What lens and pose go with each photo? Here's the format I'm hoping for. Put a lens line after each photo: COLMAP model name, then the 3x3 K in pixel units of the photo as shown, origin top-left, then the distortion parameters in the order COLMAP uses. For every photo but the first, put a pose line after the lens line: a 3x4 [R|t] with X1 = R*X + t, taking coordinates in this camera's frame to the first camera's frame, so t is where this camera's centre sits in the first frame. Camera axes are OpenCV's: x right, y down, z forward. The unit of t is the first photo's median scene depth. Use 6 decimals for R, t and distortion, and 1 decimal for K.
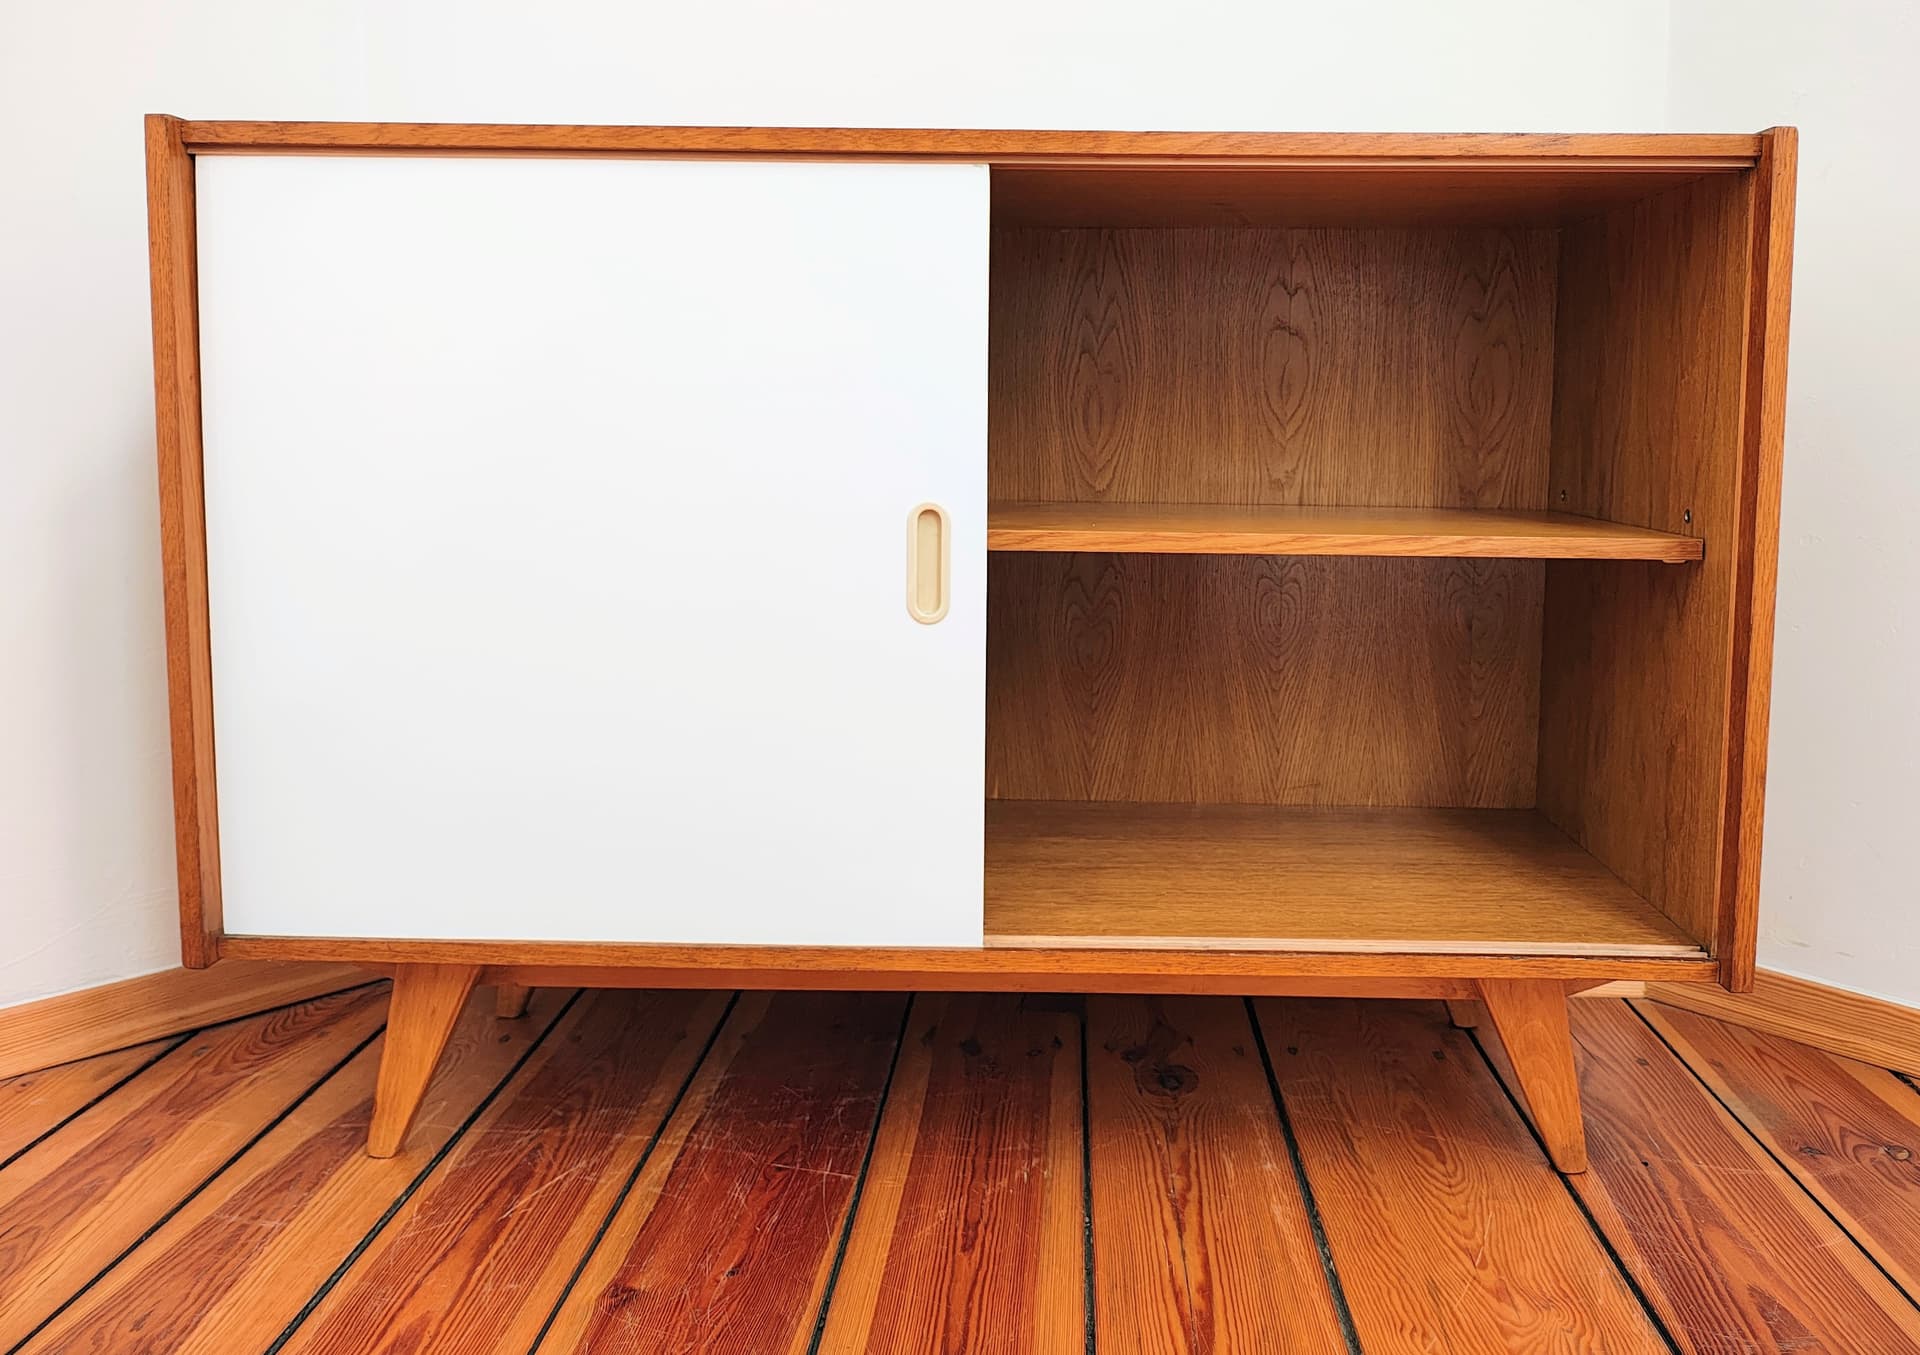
lens RADIAL K [[1537.4, 0, 1037.5], [0, 1537.4, 569.7], [0, 0, 1]] dist [-0.011025, -0.027882]
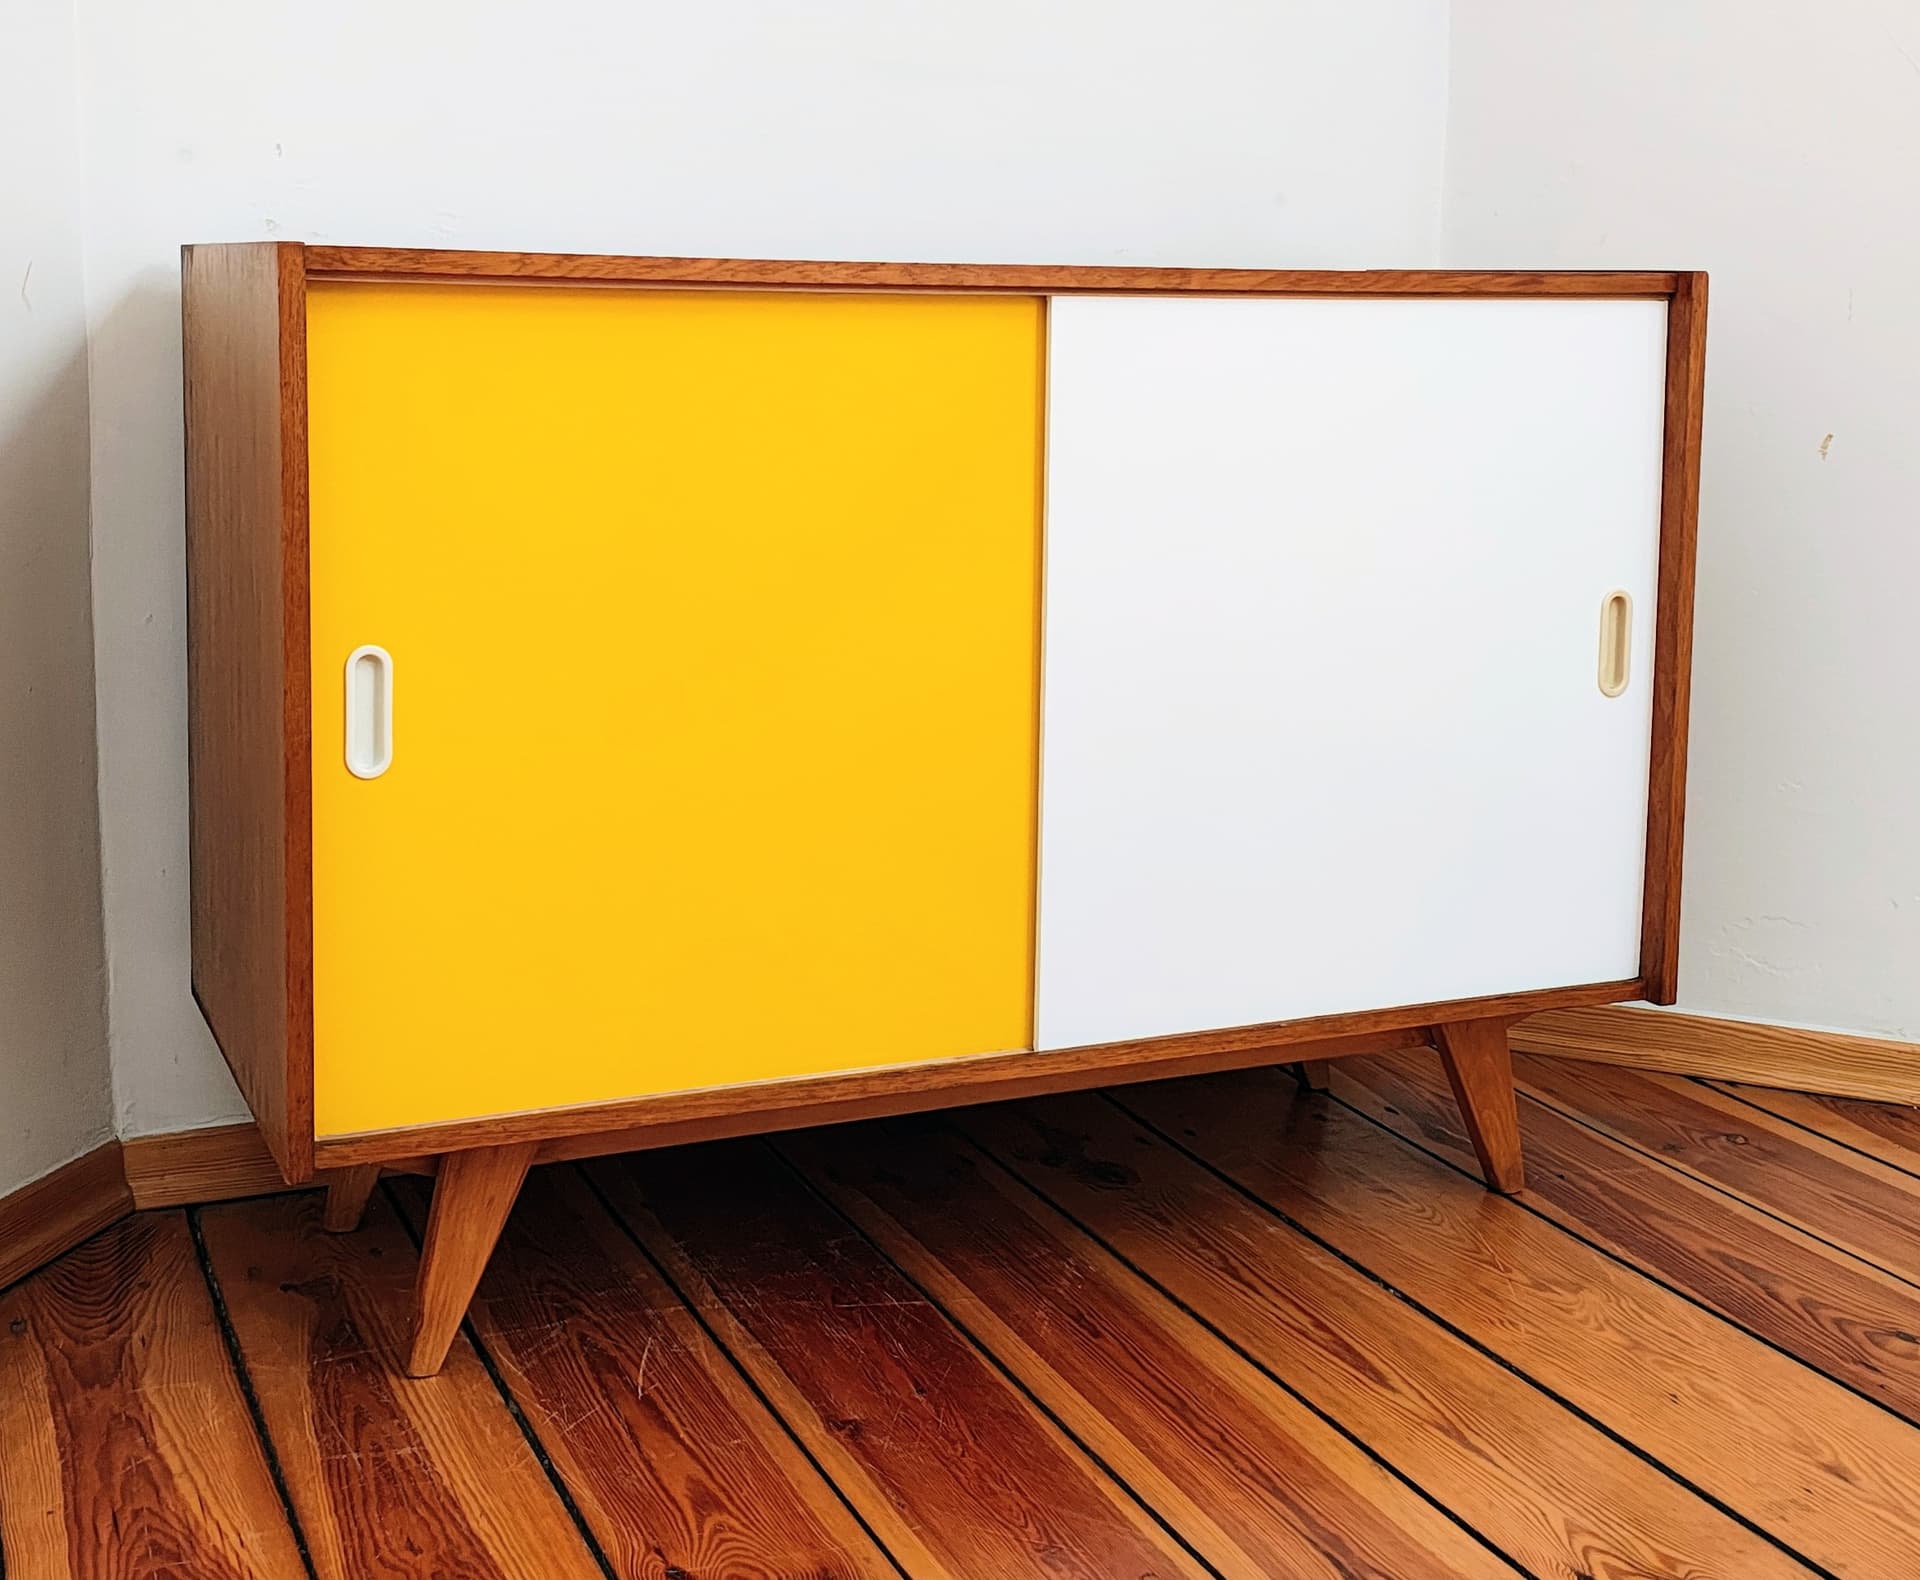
lens RADIAL K [[2465.9, 0, 938.1], [0, 2465.9, 528.4], [0, 0, 1]] dist [0.013011, 0.000000]
pose [[0.908877, -0.037153, 0.415406, -0.786068], [0.033958, 0.999310, 0.015080, -0.128234], [-0.415679, 0.000400, 0.909511, -0.462021]]
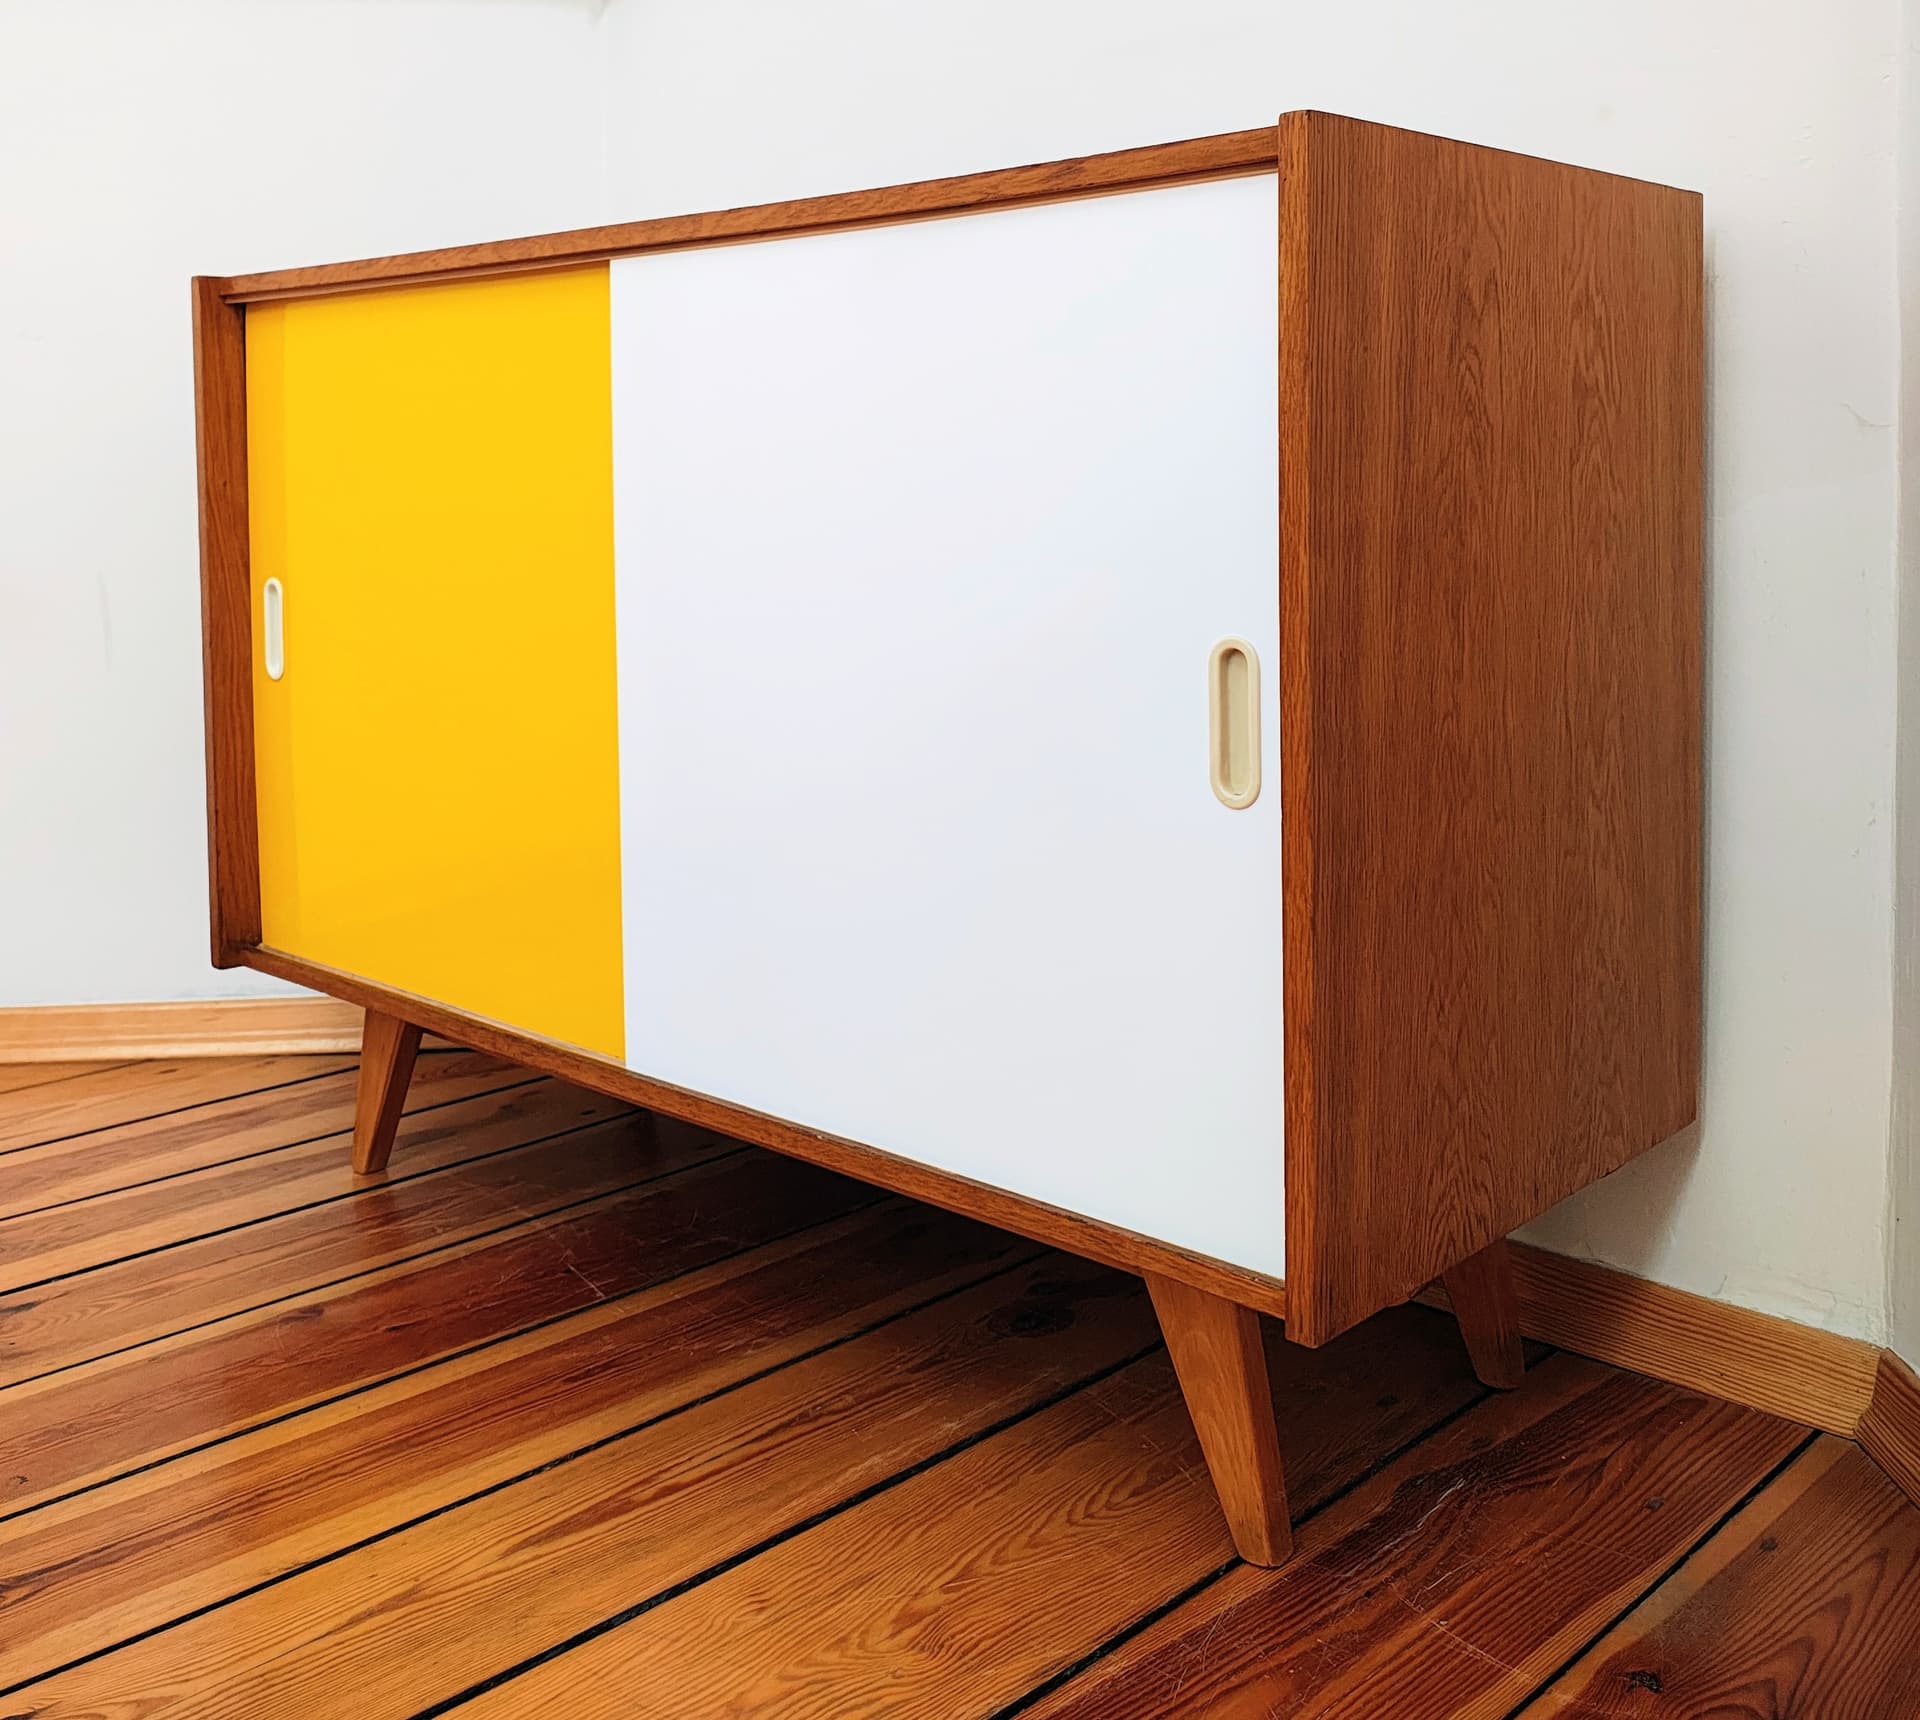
lens RADIAL K [[2060.7, 0, 916.7], [0, 2060.7, 542.6], [0, 0, 1]] dist [-0.013974, 0.000000]
pose [[0.726073, 0.010082, -0.687543, 0.948402], [-0.047637, 0.998228, -0.035668, -0.043323], [0.685965, 0.058650, 0.725267, 0.177049]]
